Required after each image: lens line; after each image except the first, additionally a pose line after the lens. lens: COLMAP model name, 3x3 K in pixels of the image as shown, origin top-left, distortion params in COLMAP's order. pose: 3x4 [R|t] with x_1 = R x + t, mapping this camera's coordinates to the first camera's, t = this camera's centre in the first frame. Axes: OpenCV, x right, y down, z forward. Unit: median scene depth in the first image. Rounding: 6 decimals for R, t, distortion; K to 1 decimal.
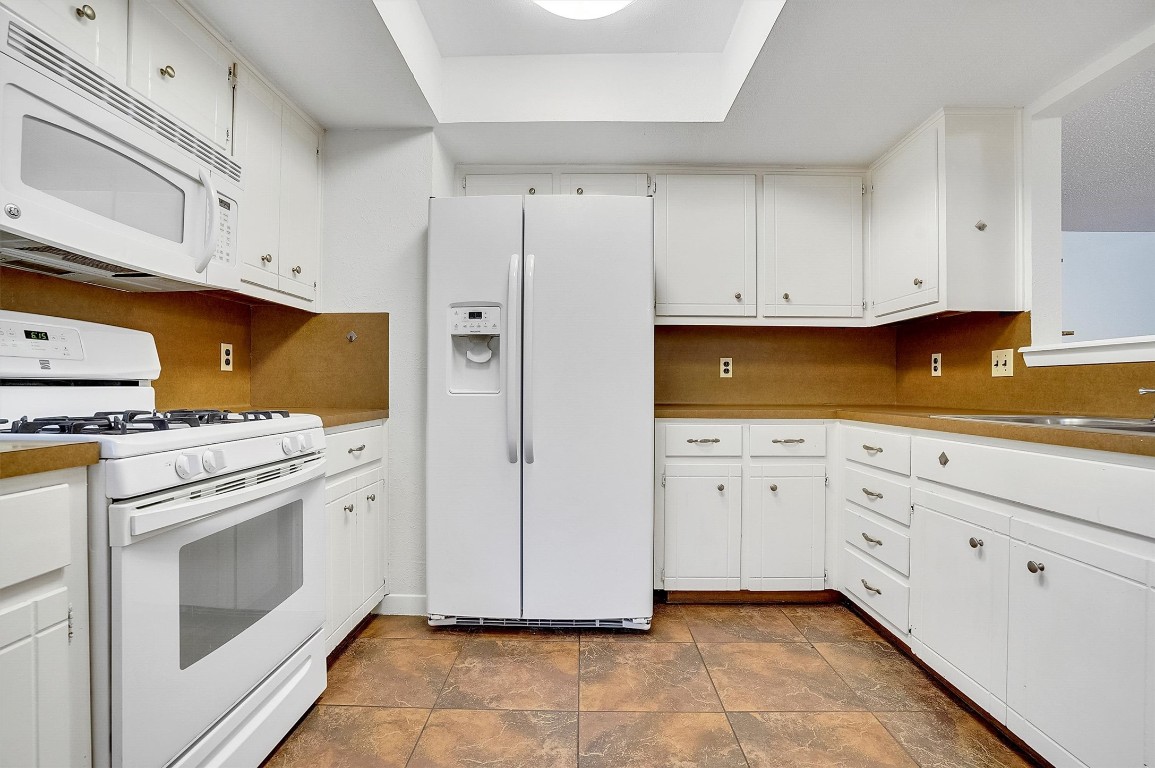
lens RADIAL K [[528.9, 0, 608.0], [0, 528.9, 387.9], [0, 0, 1]] dist [-0.040228, 0.007913]
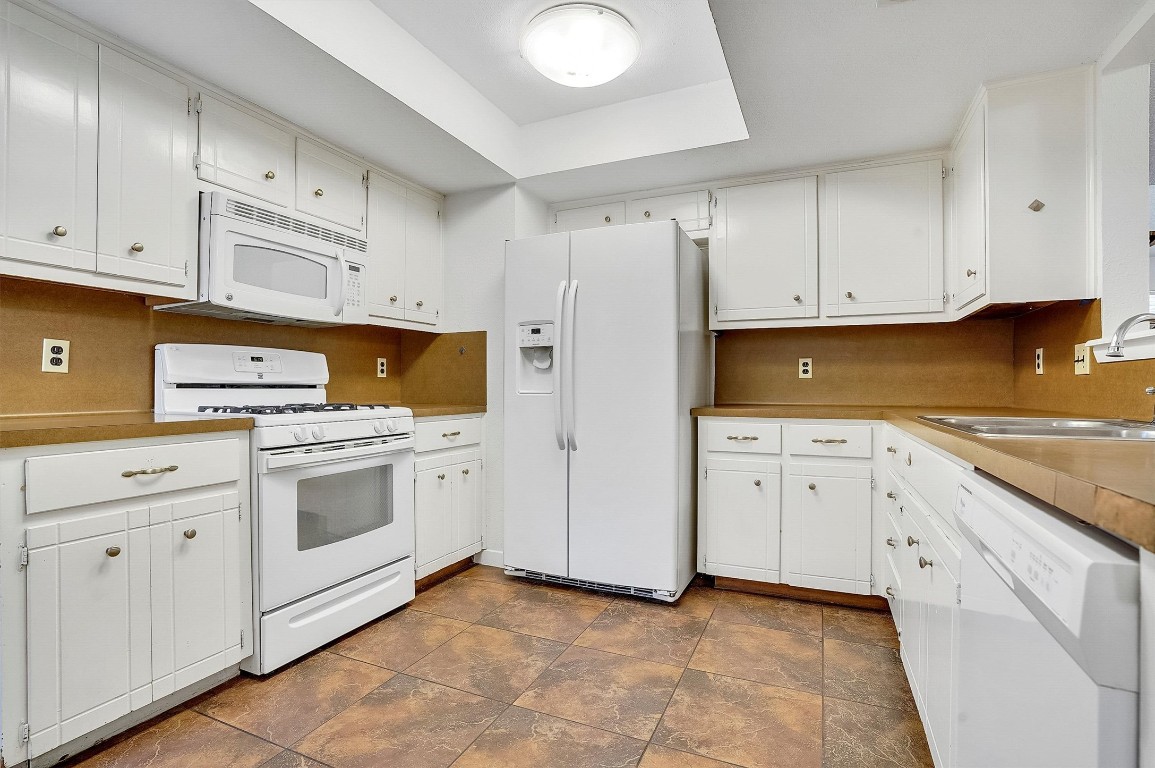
lens RADIAL K [[528.9, 0, 583.1], [0, 528.9, 386.1], [0, 0, 1]] dist [-0.040228, 0.007913]
pose [[0.922468, -0.004659, -0.386046, 0.339491], [0.002388, 0.999977, -0.006362, 0.001566], [0.386067, 0.004947, 0.922457, -0.120090]]
